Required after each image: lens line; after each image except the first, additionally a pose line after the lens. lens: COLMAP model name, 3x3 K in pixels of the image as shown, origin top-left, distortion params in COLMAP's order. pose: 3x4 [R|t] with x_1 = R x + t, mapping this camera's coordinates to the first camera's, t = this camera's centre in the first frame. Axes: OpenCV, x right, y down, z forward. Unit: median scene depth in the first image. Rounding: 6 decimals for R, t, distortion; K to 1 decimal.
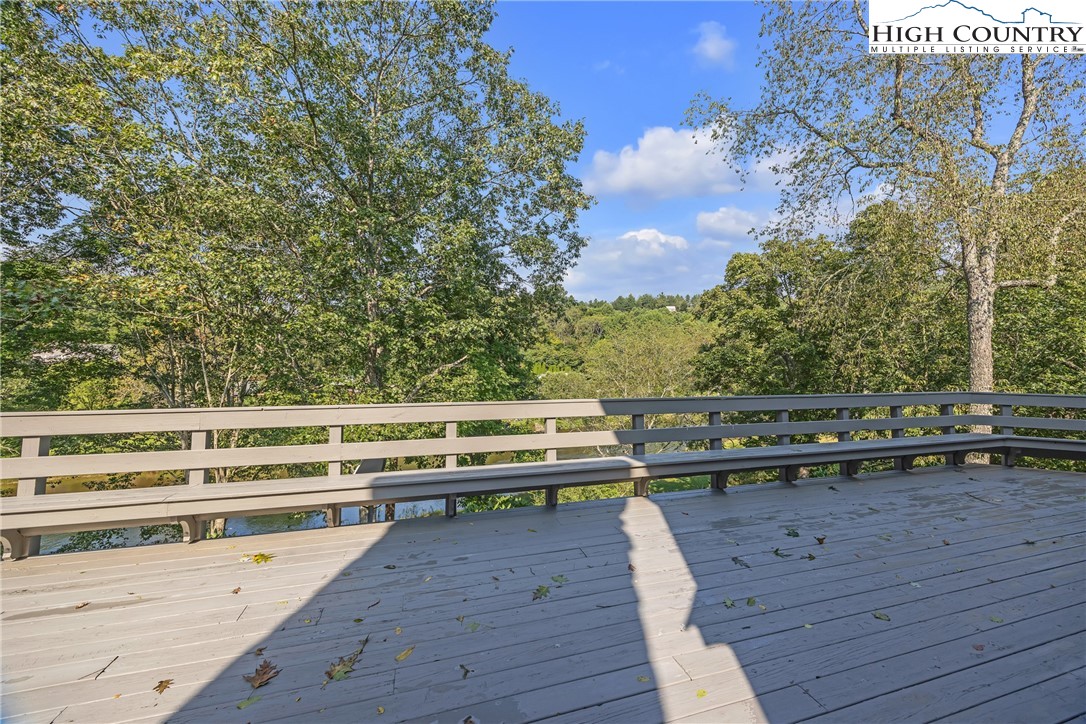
lens RADIAL K [[404.6, 0, 545.0], [0, 404.6, 361.8], [0, 0, 1]] dist [-0.000339, 0.000066]
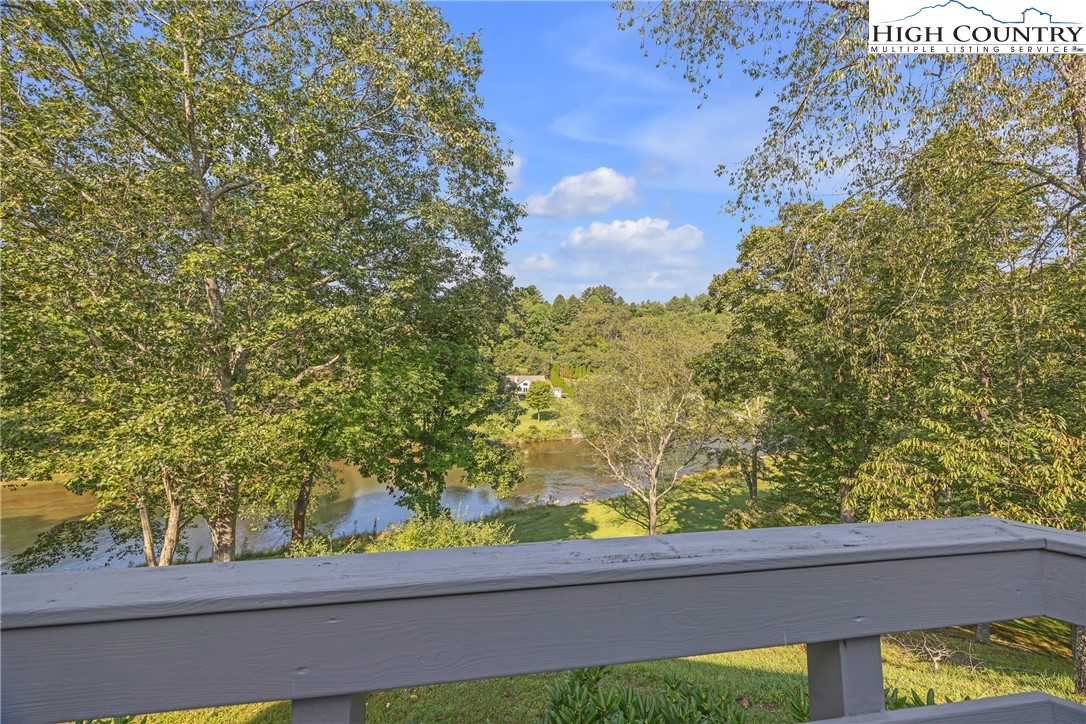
lens RADIAL K [[404.6, 0, 543.7], [0, 404.6, 365.4], [0, 0, 1]] dist [-0.000339, 0.000066]
pose [[0.990734, 0.000890, -0.135811, 0.170872], [-0.000730, 0.999999, 0.001227, 0.002012], [0.135812, -0.001116, 0.990734, 0.159040]]
